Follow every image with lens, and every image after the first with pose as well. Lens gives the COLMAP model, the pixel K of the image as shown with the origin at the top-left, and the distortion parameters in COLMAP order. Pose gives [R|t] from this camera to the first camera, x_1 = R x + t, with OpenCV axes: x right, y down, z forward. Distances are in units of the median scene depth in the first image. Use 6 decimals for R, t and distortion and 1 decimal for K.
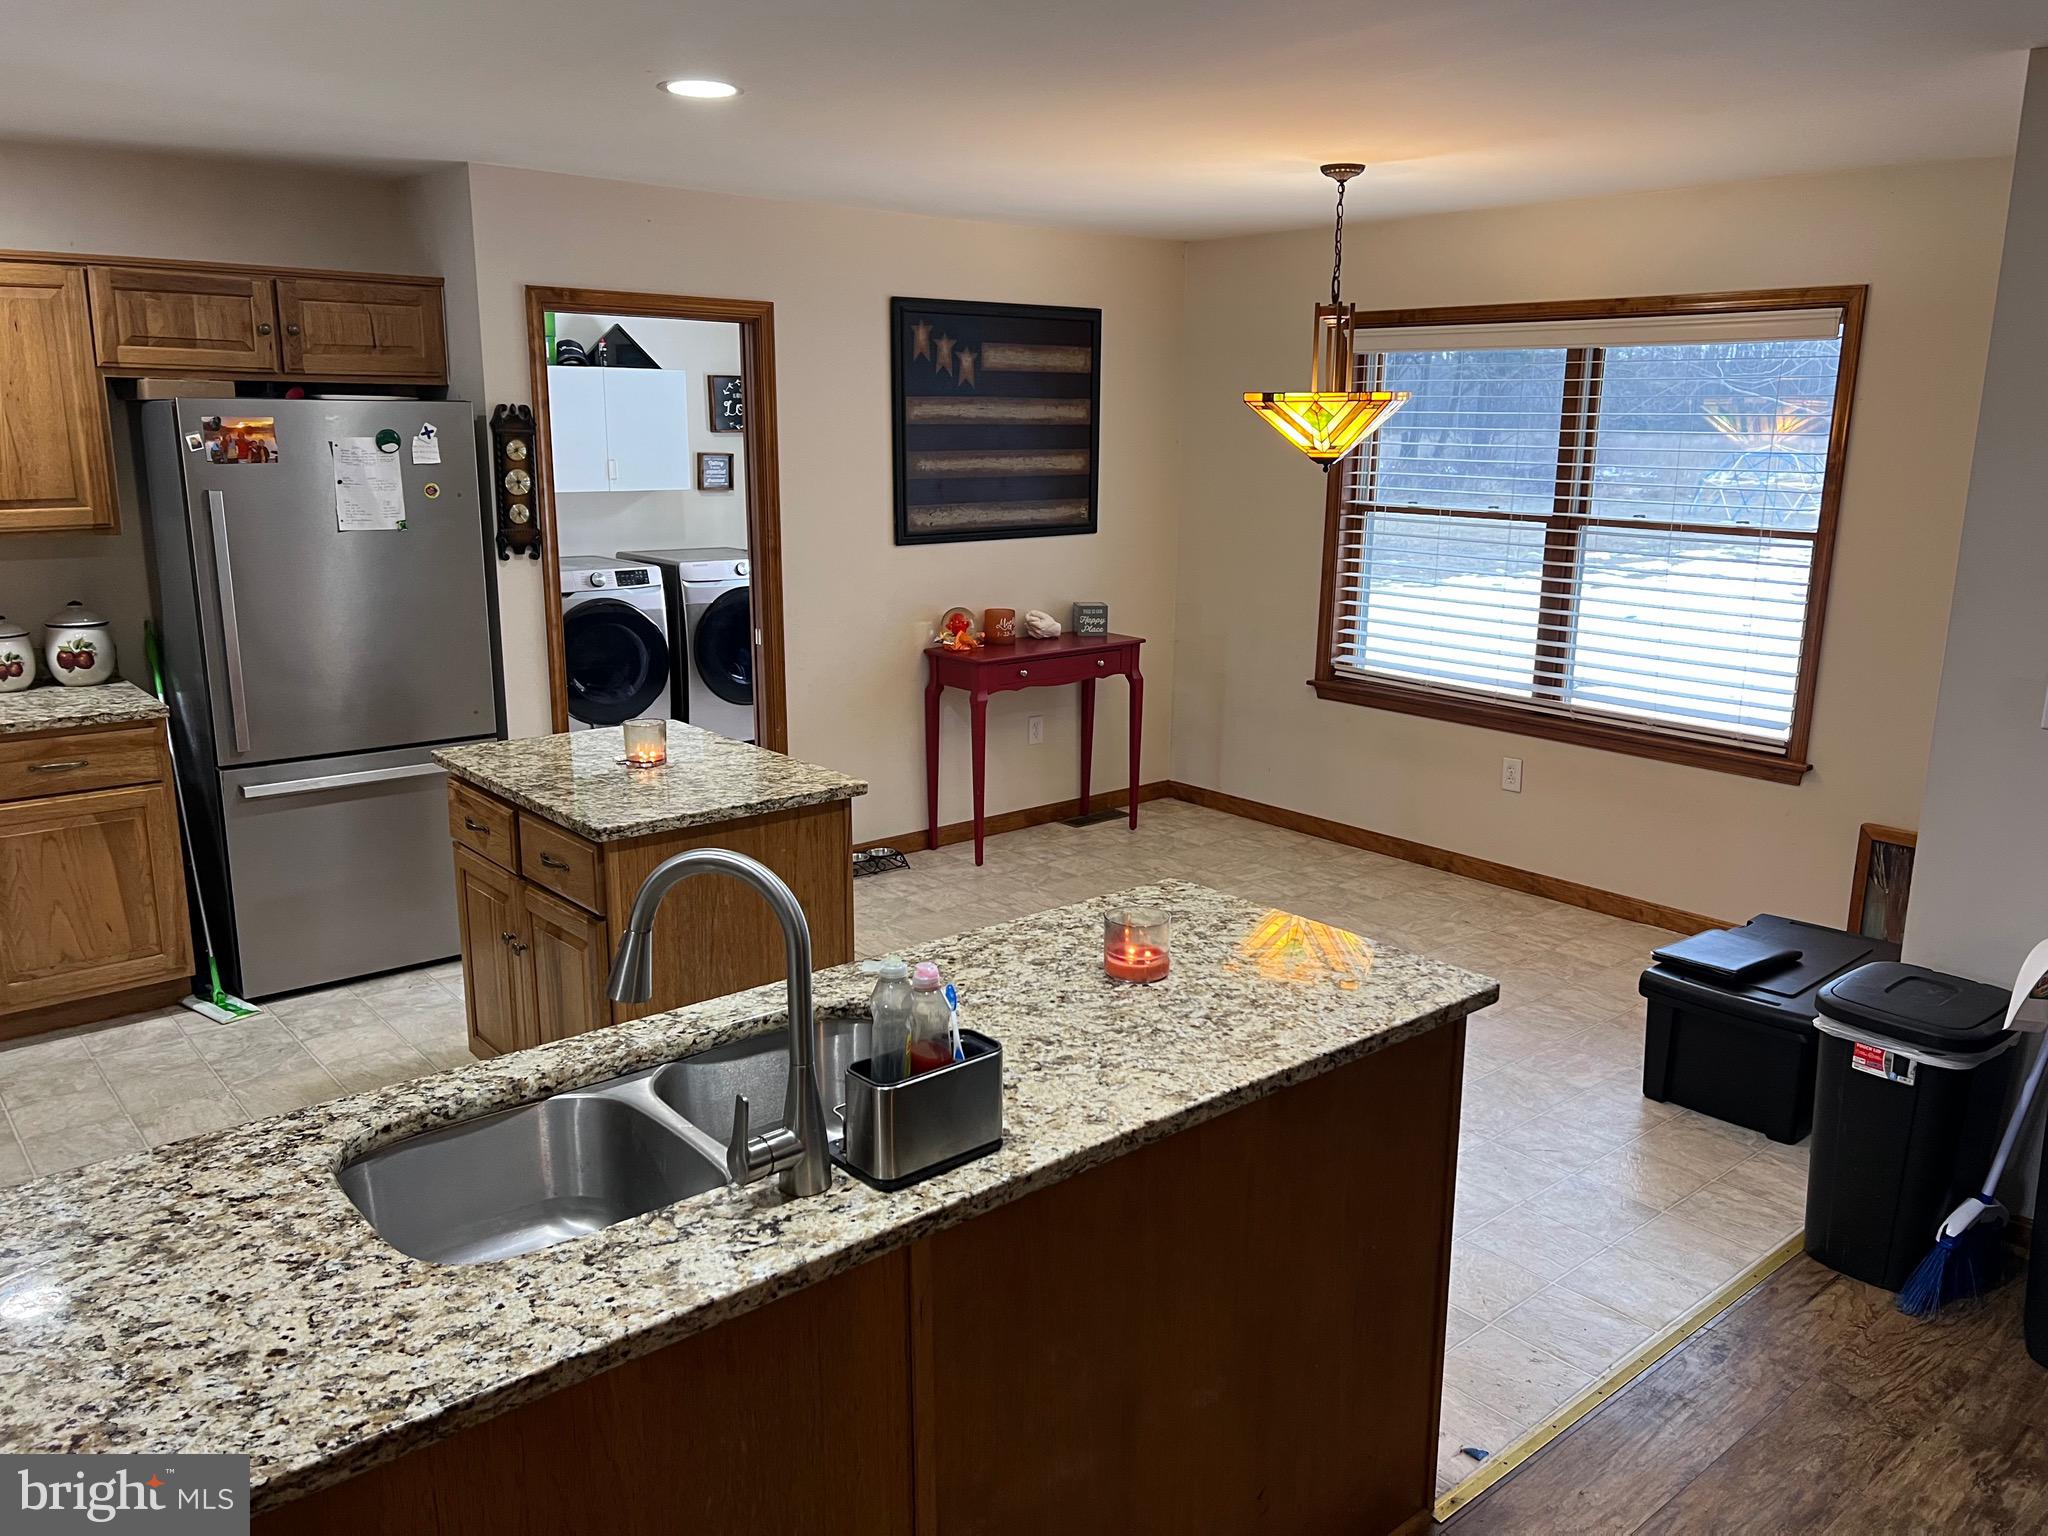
lens RADIAL K [[1544.6, 0, 1036.8], [0, 1544.6, 767.5], [0, 0, 1]] dist [0.062068, -0.069550]
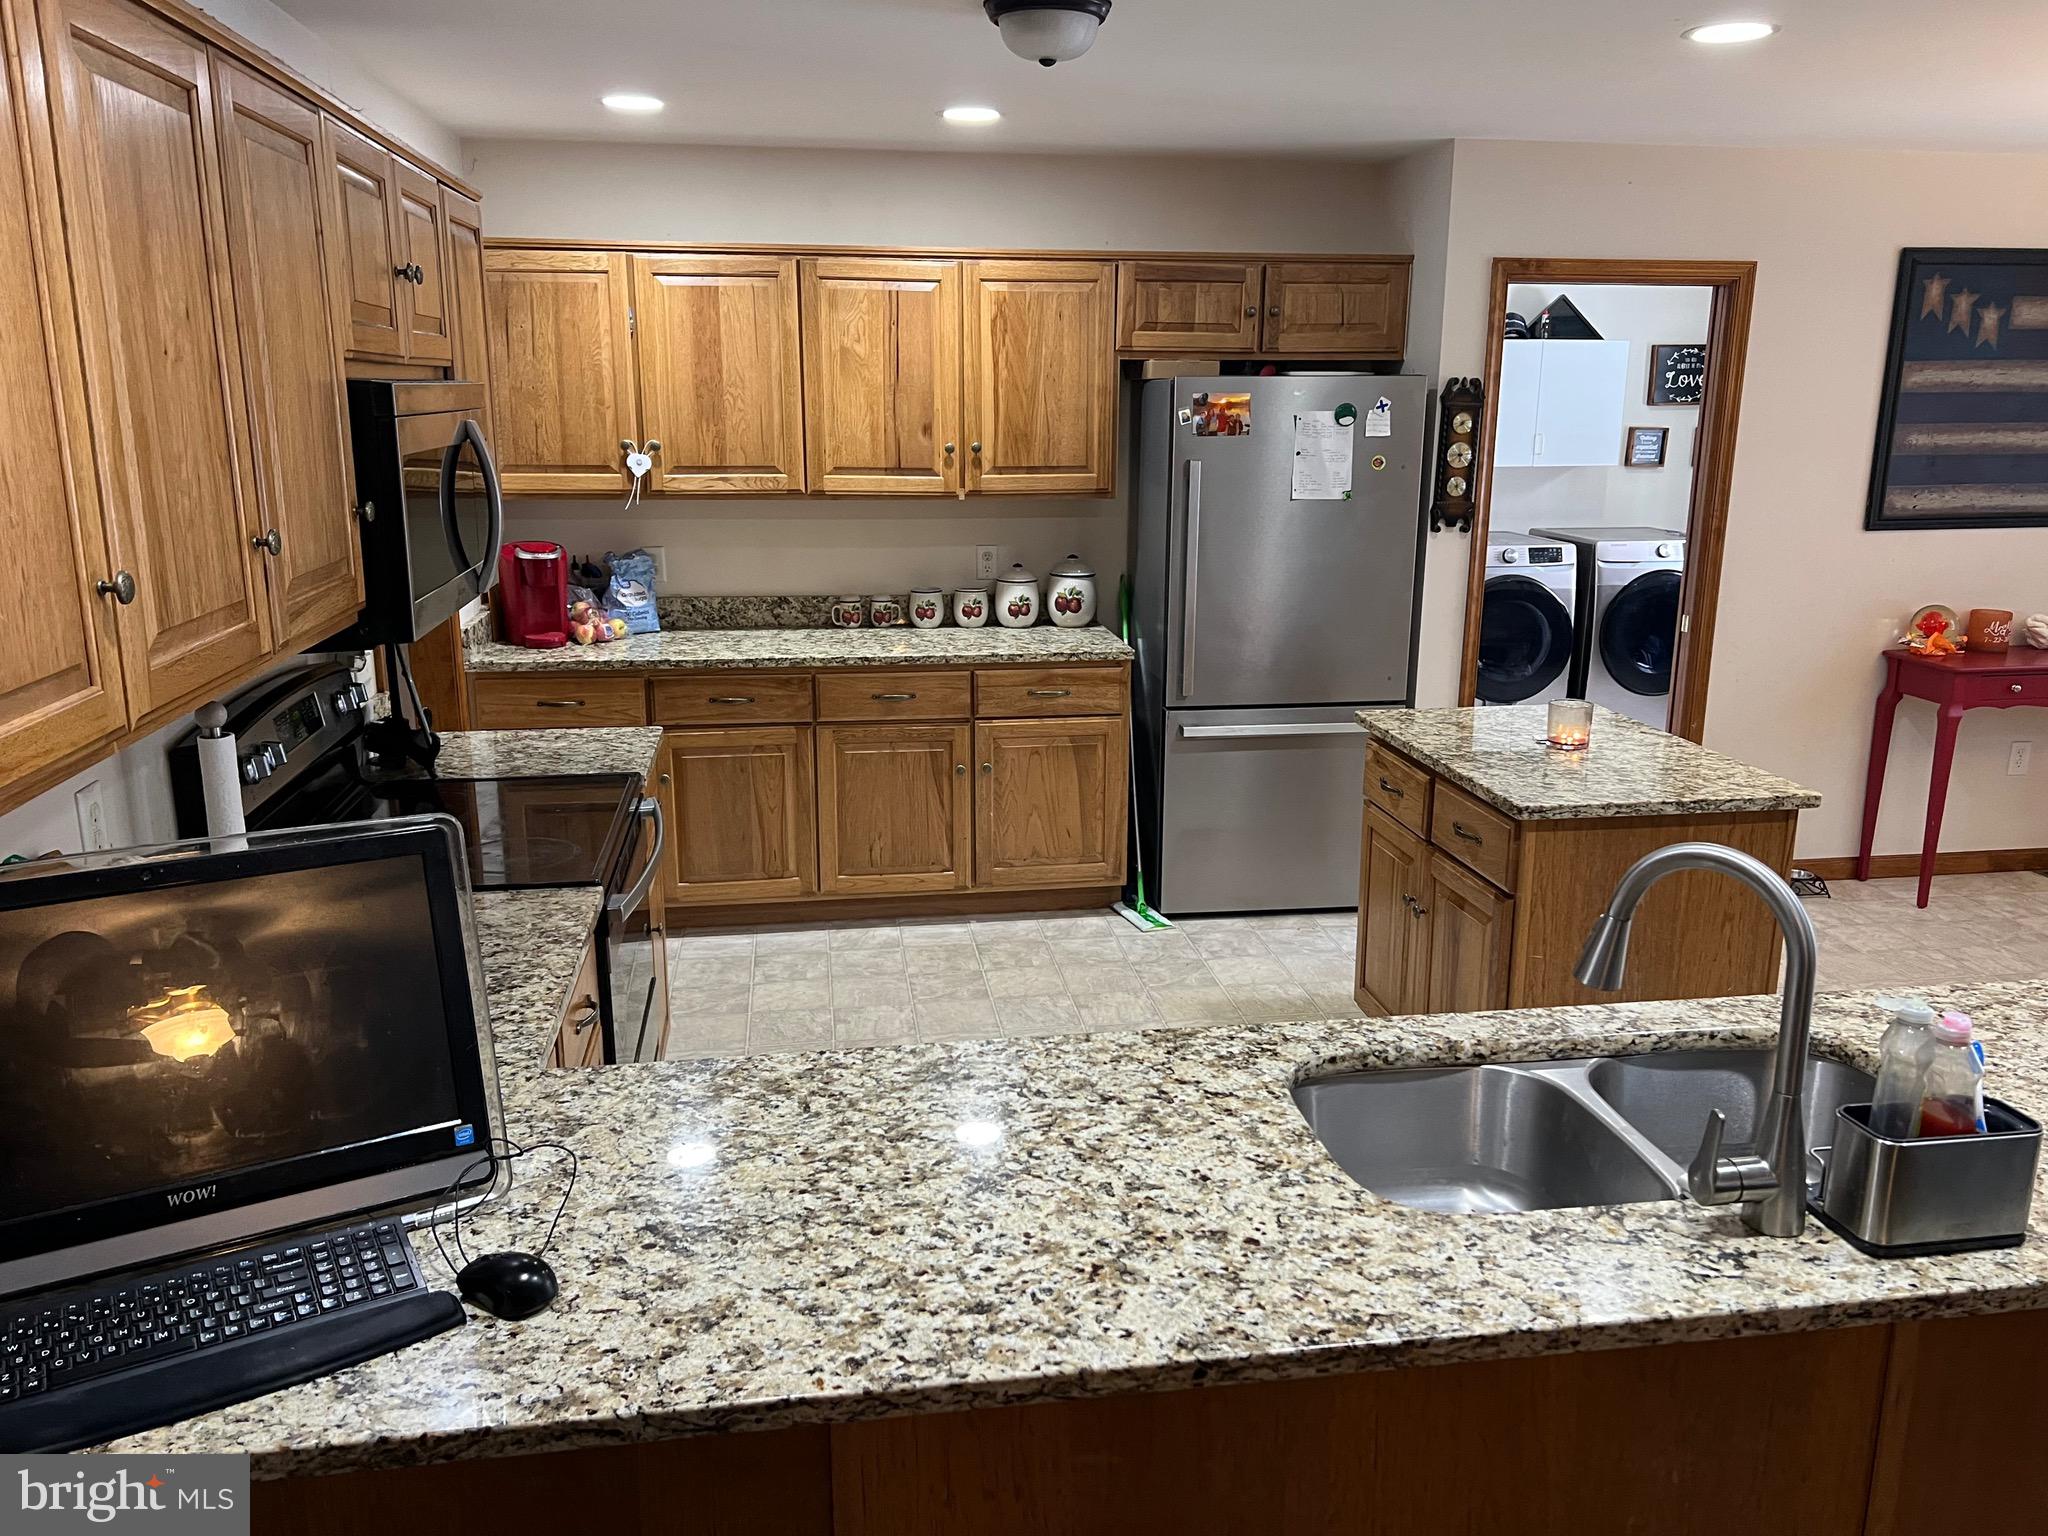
lens RADIAL K [[1547.1, 0, 1034.0], [0, 1547.1, 769.2], [0, 0, 1]] dist [0.082013, -0.103861]
pose [[0.851983, 0.119978, -0.509637, -0.031274], [-0.112350, 0.992610, 0.045858, 0.003930], [0.511373, 0.018187, 0.859166, -0.007561]]
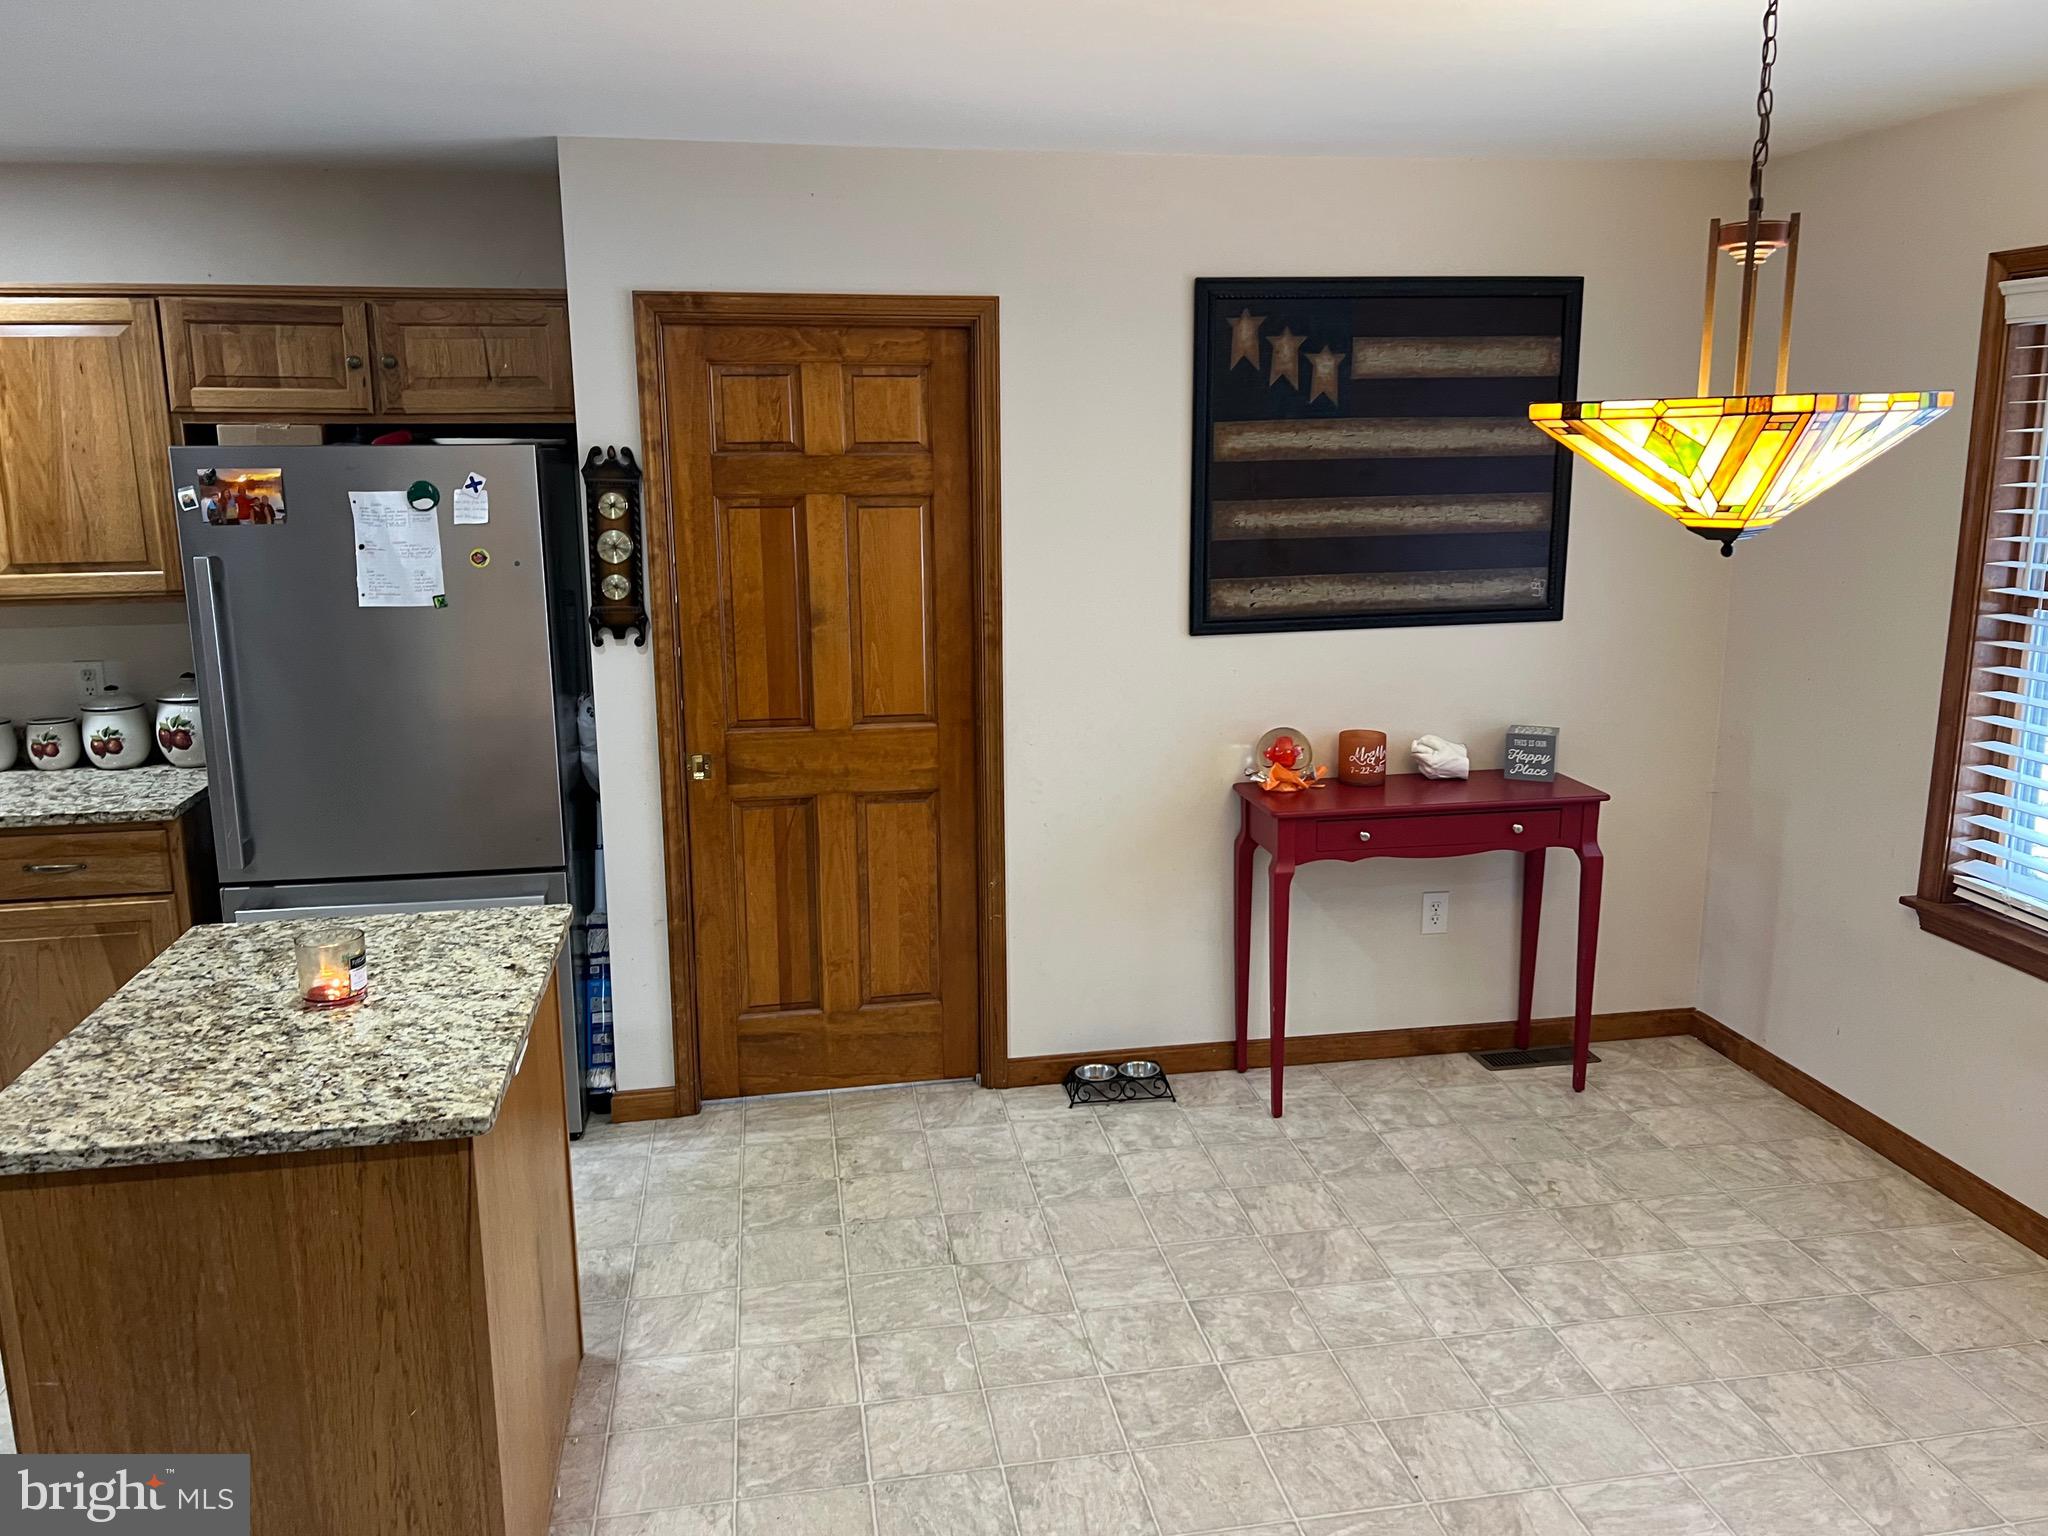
lens RADIAL K [[1564.5, 0, 1022.4], [0, 1564.5, 758.6], [0, 0, 1]] dist [0.040736, -0.031709]
pose [[0.860325, 0.086277, -0.502391, 0.269160], [-0.097671, 0.995212, 0.003653, -0.113186], [0.500300, 0.045927, 0.864633, 0.484474]]
